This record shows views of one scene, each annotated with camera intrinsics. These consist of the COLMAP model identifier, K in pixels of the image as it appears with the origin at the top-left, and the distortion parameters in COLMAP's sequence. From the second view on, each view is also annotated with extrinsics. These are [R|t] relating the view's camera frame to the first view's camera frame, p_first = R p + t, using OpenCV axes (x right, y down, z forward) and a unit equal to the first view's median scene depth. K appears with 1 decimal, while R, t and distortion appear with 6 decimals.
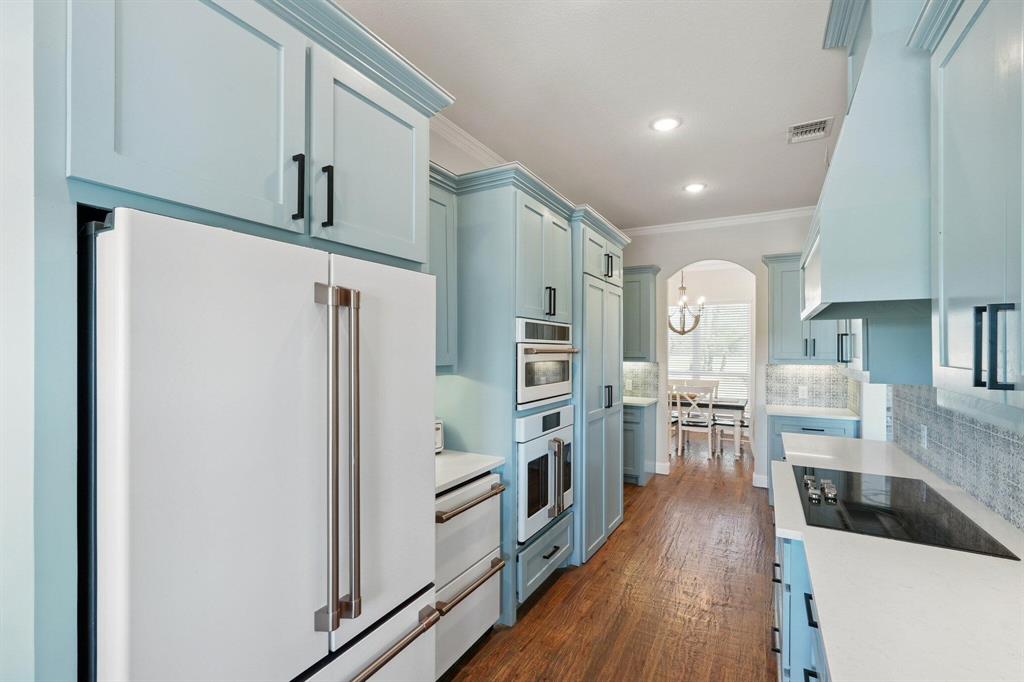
lens RADIAL K [[449.4, 0, 512.8], [0, 449.4, 346.6], [0, 0, 1]] dist [-0.015733, 0.001293]
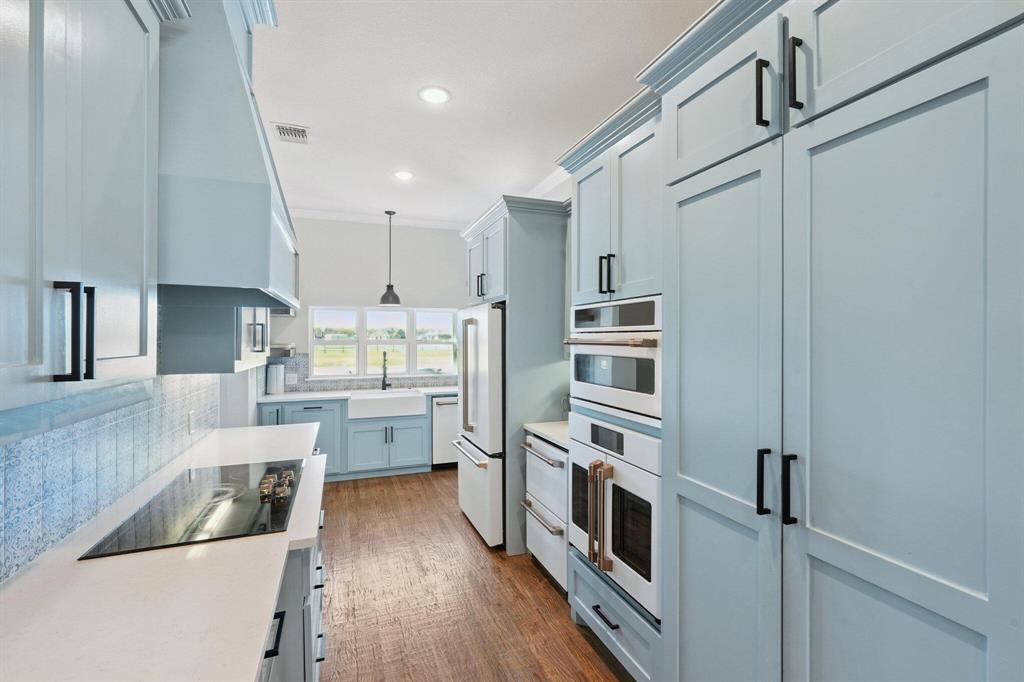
lens RADIAL K [[449.4, 0, 511.2], [0, 449.4, 339.6], [0, 0, 1]] dist [-0.015733, 0.001293]
pose [[-0.637710, 0.006073, -0.770253, 0.706080], [0.008665, 0.999962, 0.000711, 0.004077], [0.770228, -0.006220, -0.637738, 1.280848]]
